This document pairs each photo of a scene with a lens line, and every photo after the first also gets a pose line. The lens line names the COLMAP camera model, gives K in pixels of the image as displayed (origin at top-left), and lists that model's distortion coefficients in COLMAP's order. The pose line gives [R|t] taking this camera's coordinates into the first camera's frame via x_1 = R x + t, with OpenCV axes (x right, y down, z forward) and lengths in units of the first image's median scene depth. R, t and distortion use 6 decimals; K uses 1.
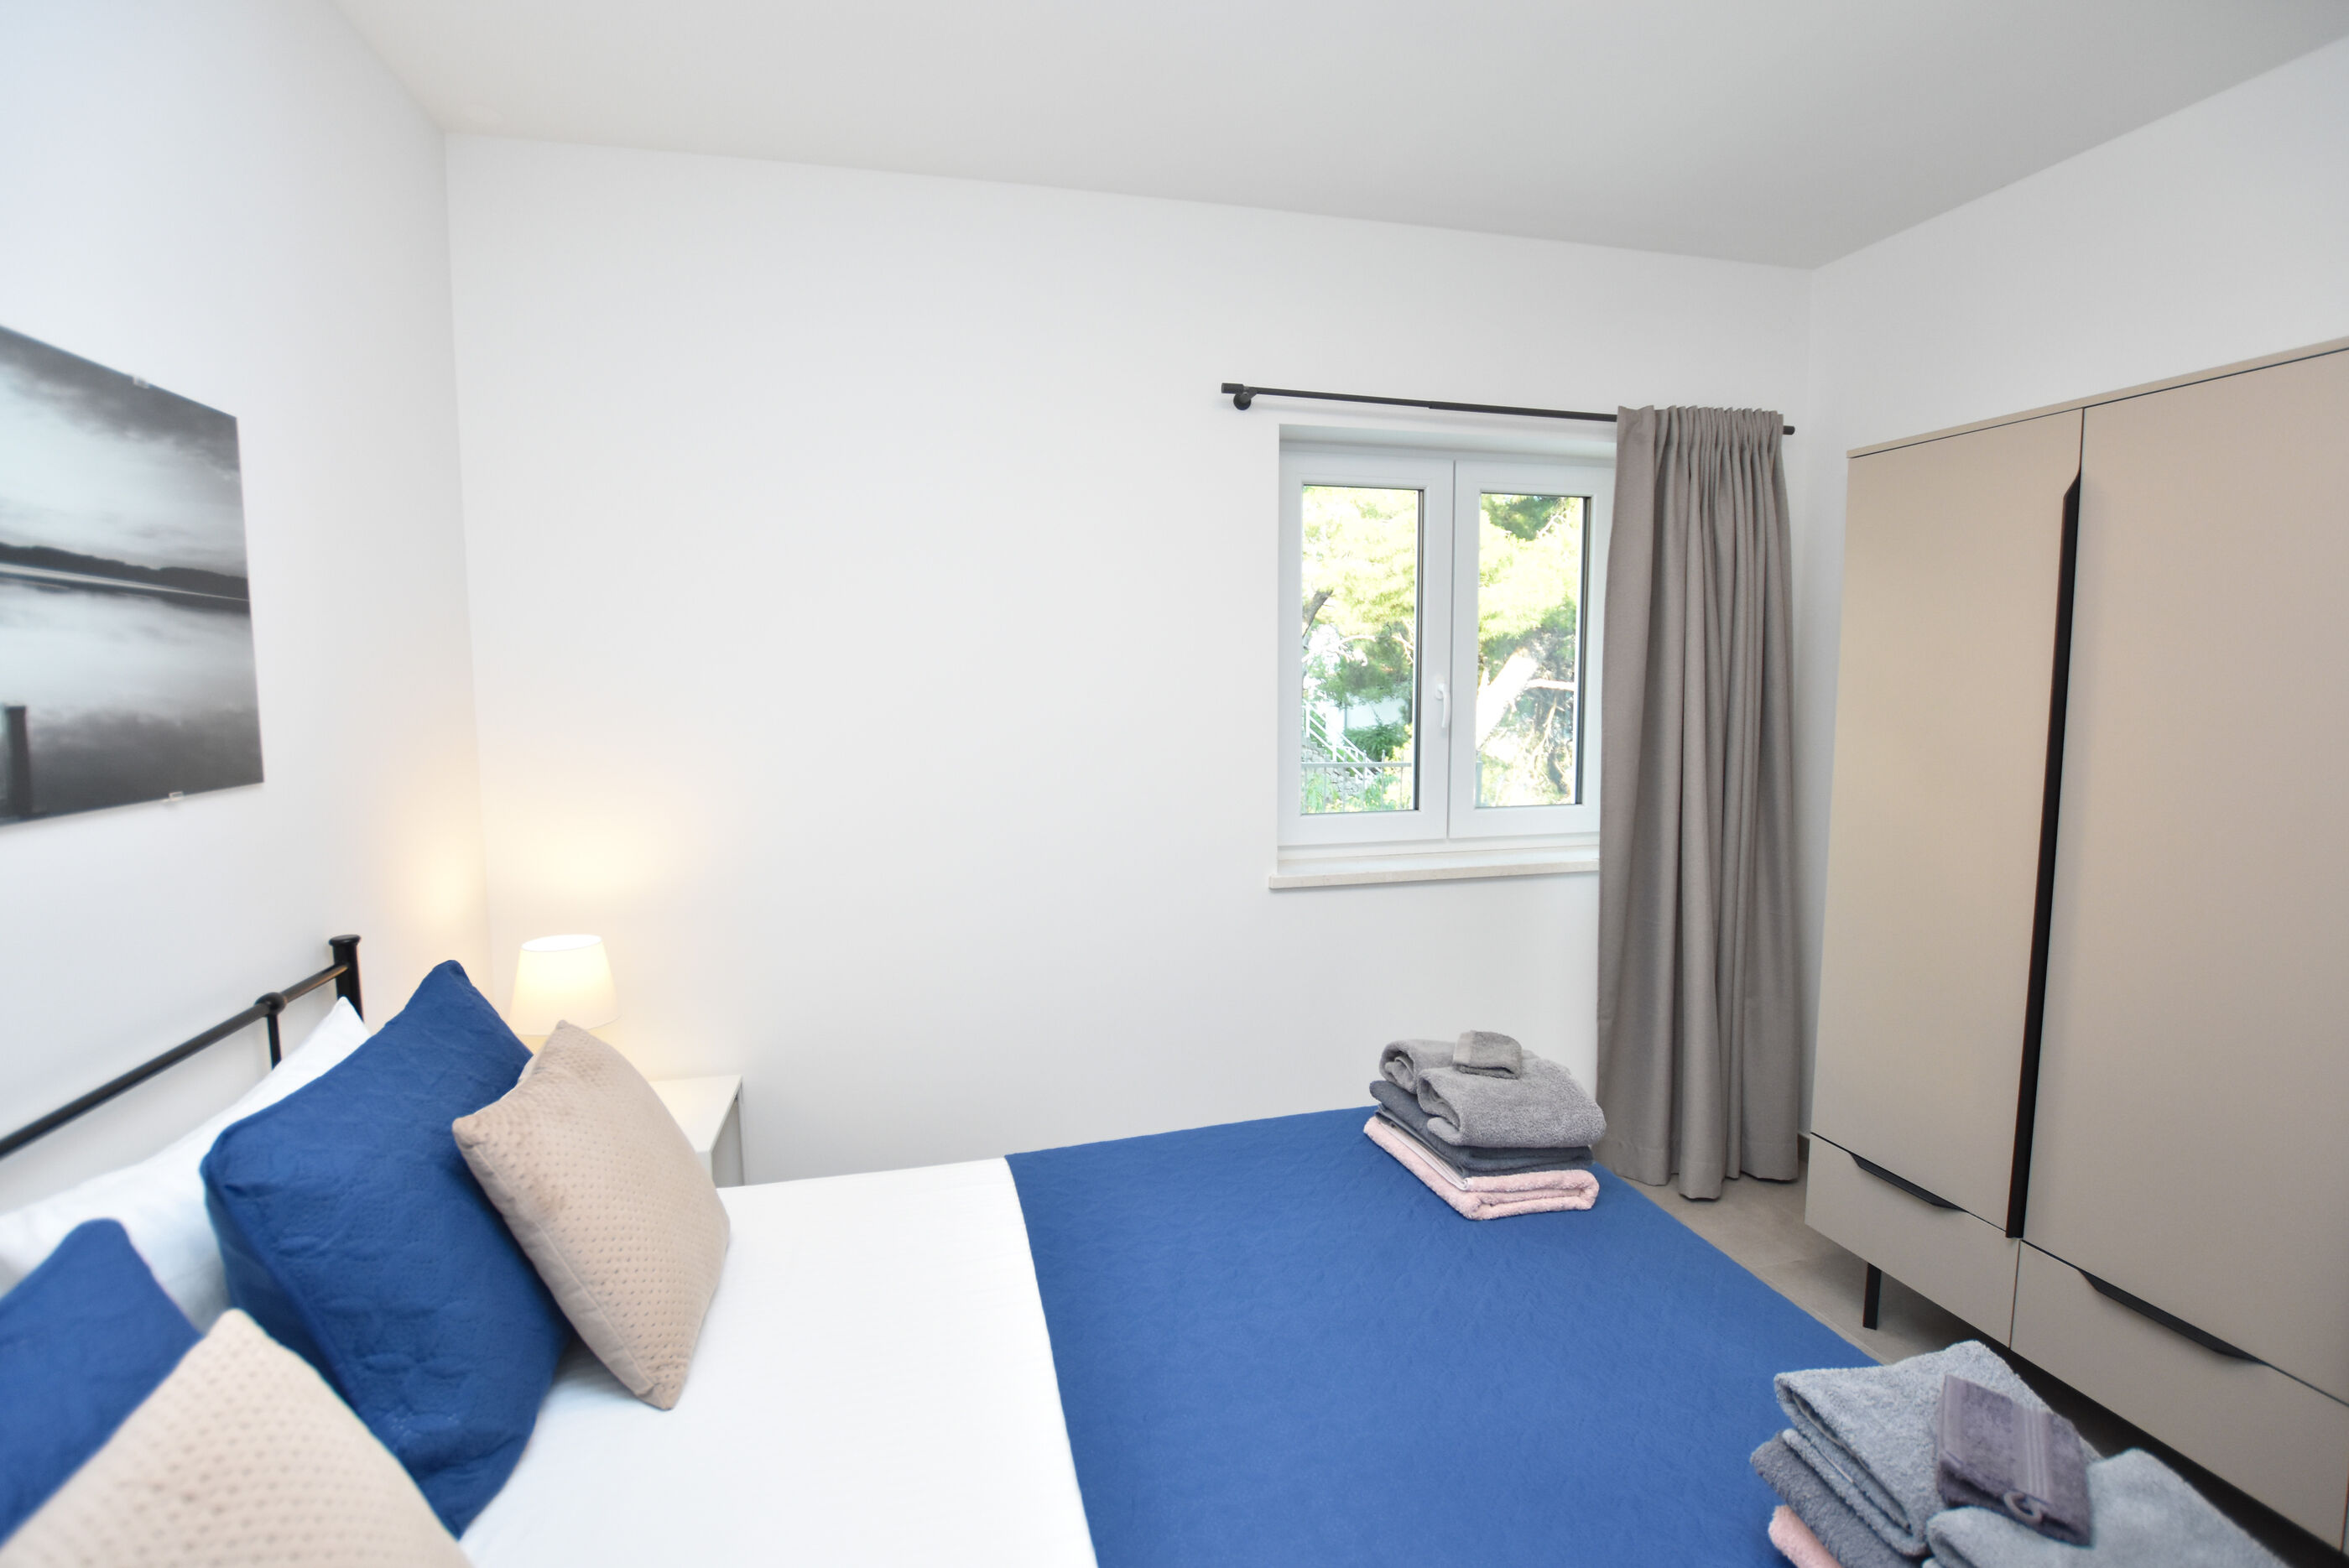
lens RADIAL K [[1092.5, 0, 1184.9], [0, 1092.5, 780.6], [0, 0, 1]] dist [-0.027713, 0.000474]
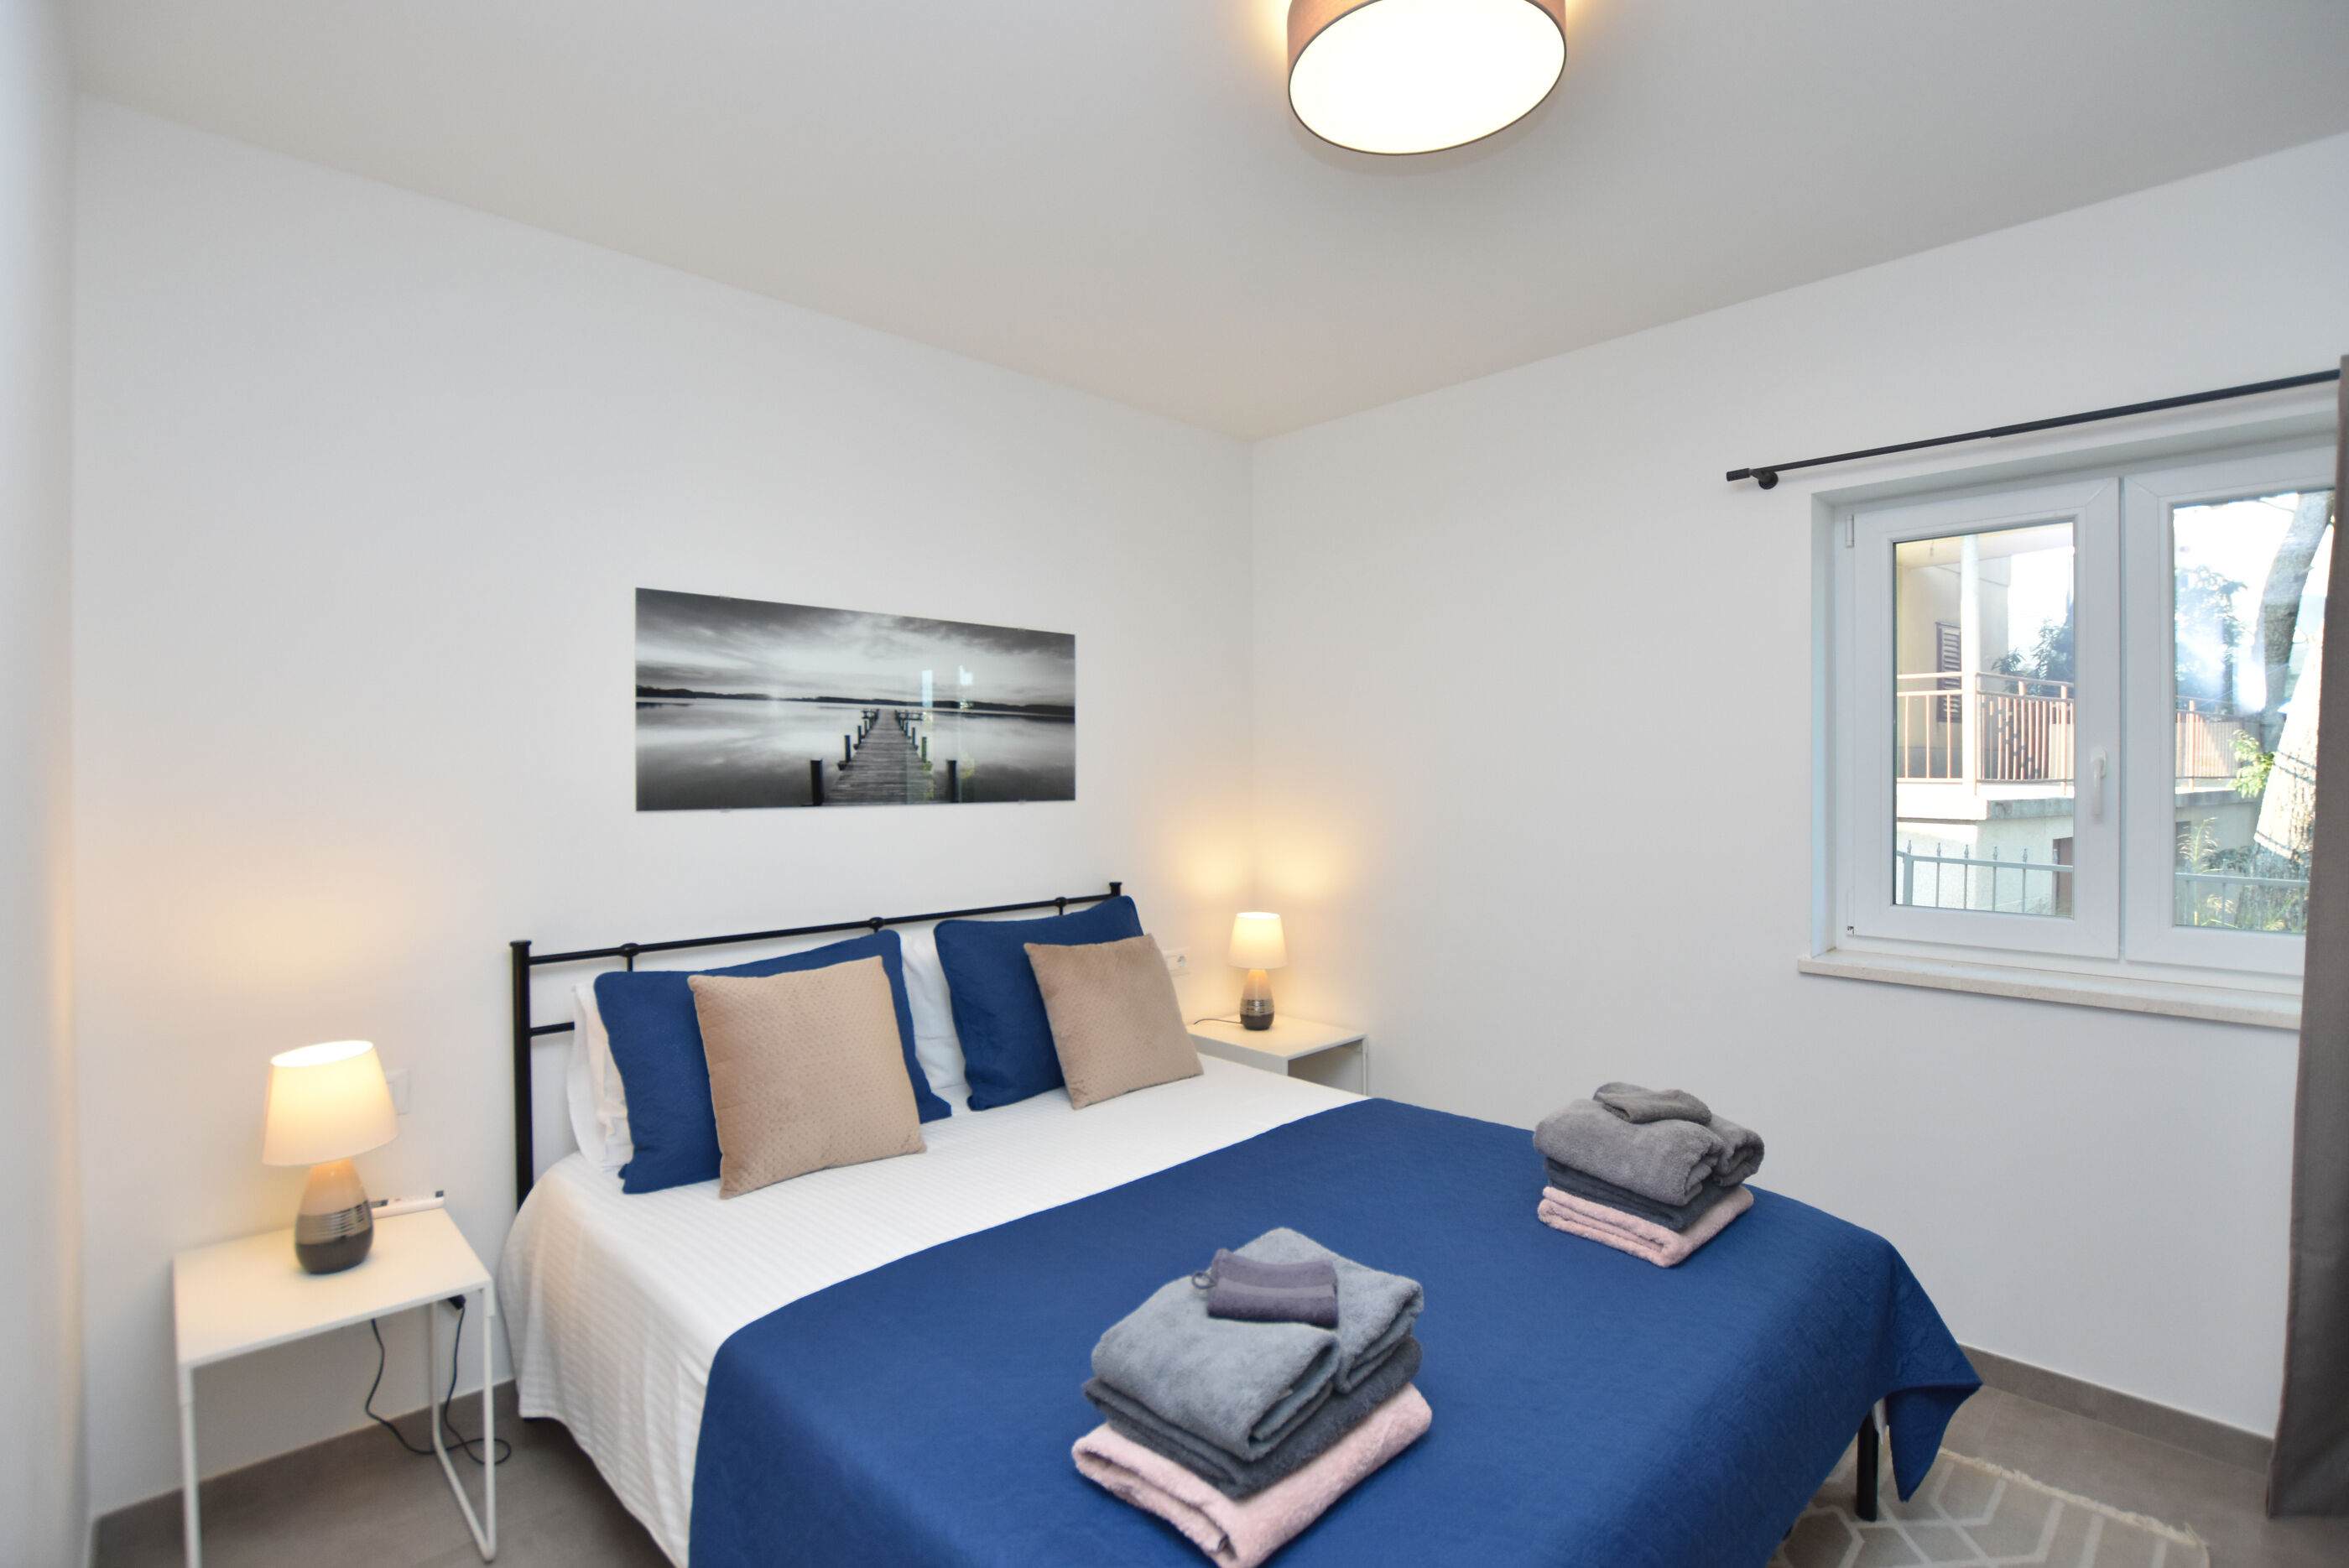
lens RADIAL K [[1095.3, 0, 1169.7], [0, 1095.3, 780.9], [0, 0, 1]] dist [-0.001757, -0.000209]
pose [[0.498753, 0.014569, -0.866622, 1.168741], [-0.084407, 0.995923, -0.031835, 0.017437], [0.862624, 0.089027, 0.497949, 0.062091]]
